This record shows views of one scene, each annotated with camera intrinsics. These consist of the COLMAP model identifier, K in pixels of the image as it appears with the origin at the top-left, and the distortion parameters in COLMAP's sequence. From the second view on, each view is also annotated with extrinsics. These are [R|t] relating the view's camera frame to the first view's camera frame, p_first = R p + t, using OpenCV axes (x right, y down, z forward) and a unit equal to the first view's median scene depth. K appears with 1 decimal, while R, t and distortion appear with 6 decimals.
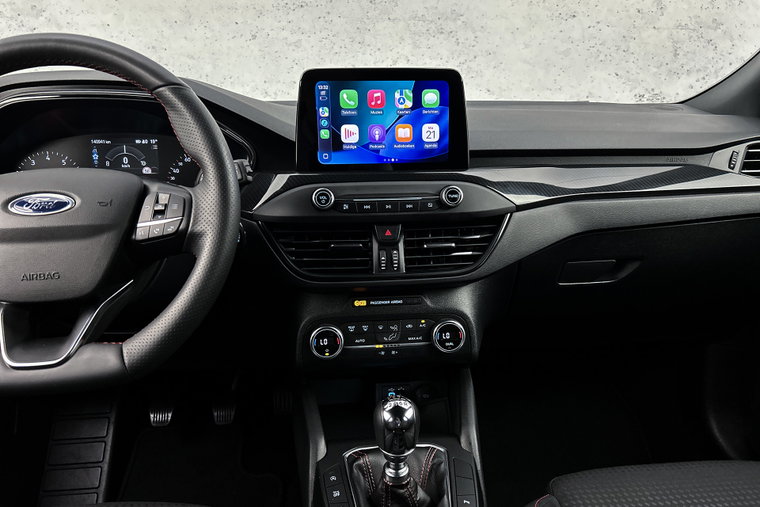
lens RADIAL K [[565.1, 0, 380.0], [0, 565.1, 253.5], [0, 0, 1]] dist [0.068637, -0.081266]
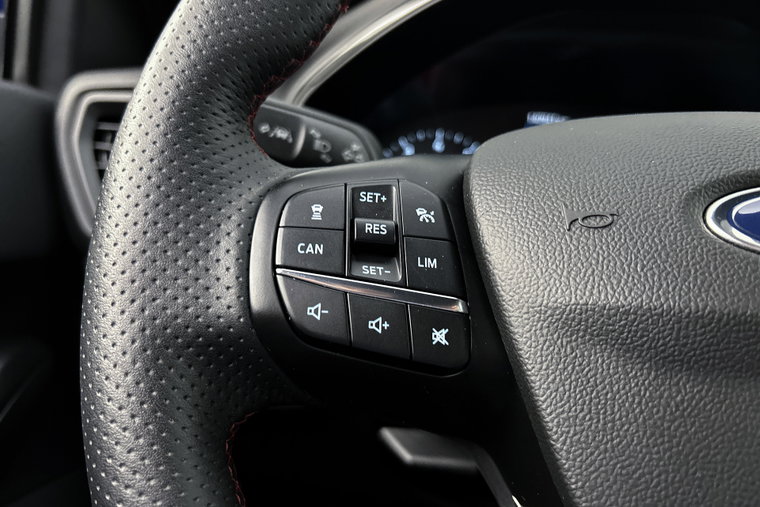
lens RADIAL K [[565.1, 0, 380.0], [0, 565.1, 253.5], [0, 0, 1]] dist [0.068637, -0.081266]
pose [[0.973995, 0.100968, -0.202829, -0.544105], [-0.120389, 0.989013, -0.085786, -0.023267], [0.191939, 0.107974, 0.975449, 0.539393]]
